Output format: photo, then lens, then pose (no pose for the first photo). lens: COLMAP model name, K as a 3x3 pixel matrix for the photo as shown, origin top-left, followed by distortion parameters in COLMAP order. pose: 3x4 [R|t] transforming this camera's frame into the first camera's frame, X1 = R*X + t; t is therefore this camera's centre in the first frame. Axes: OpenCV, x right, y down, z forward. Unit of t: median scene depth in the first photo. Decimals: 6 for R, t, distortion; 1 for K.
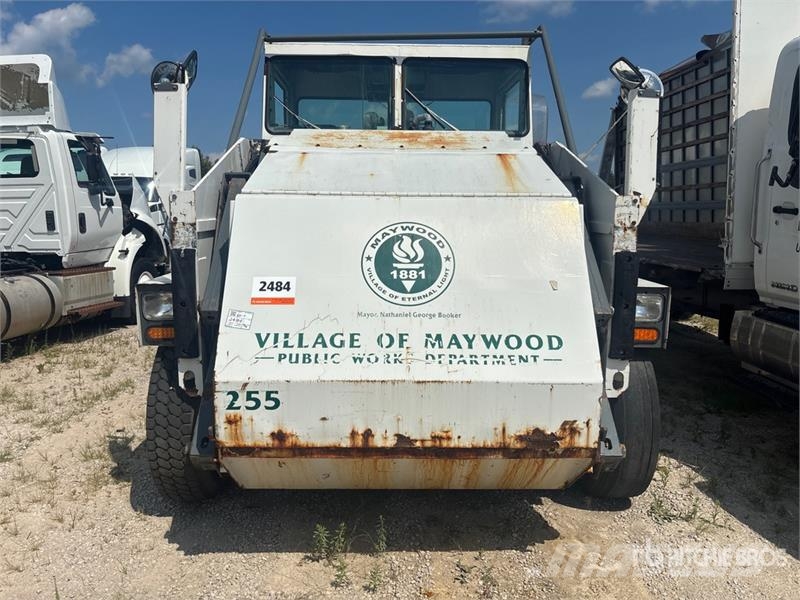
lens RADIAL K [[603.7, 0, 399.2], [0, 603.7, 288.5], [0, 0, 1]] dist [0.144016, -0.279931]
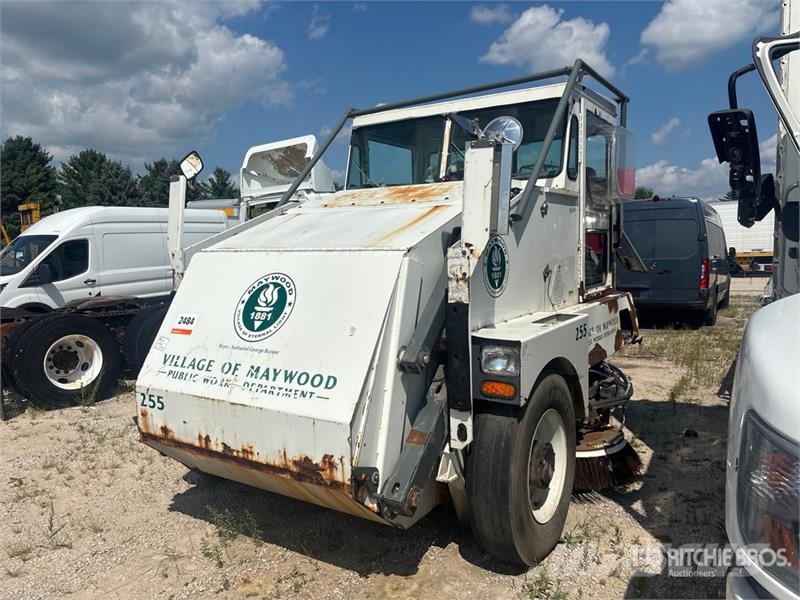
lens RADIAL K [[592.9, 0, 400.0], [0, 592.9, 300.0], [0, 0, 1]] dist [0.141847, -0.257069]
pose [[0.825008, 0.029415, -0.564355, 0.975436], [-0.045945, 0.998830, -0.015104, -0.052837], [0.563250, 0.038390, 0.825394, 0.164361]]
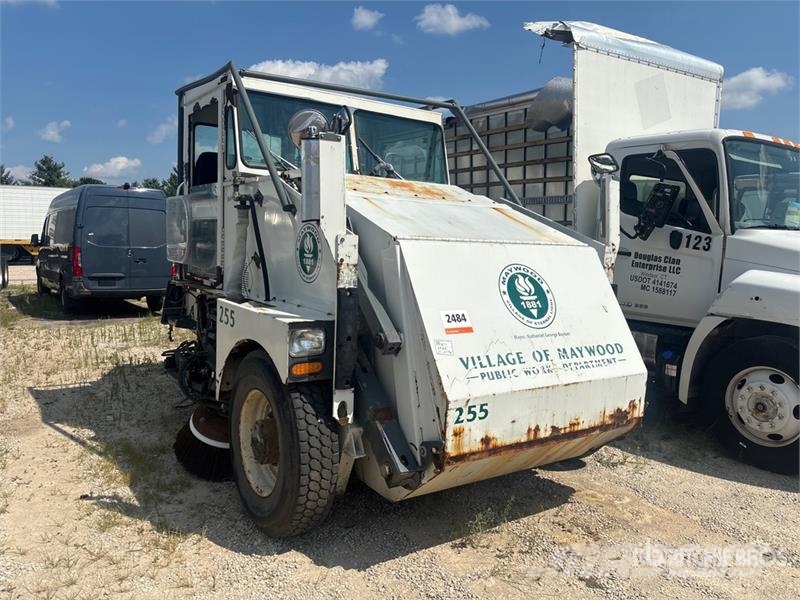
lens RADIAL K [[603.7, 0, 399.2], [0, 603.7, 288.5], [0, 0, 1]] dist [0.144016, -0.279931]
pose [[0.833561, -0.019215, 0.552093, -0.991423], [0.035699, 0.999180, -0.019122, -0.044946], [-0.551272, 0.035649, 0.833563, 0.063851]]
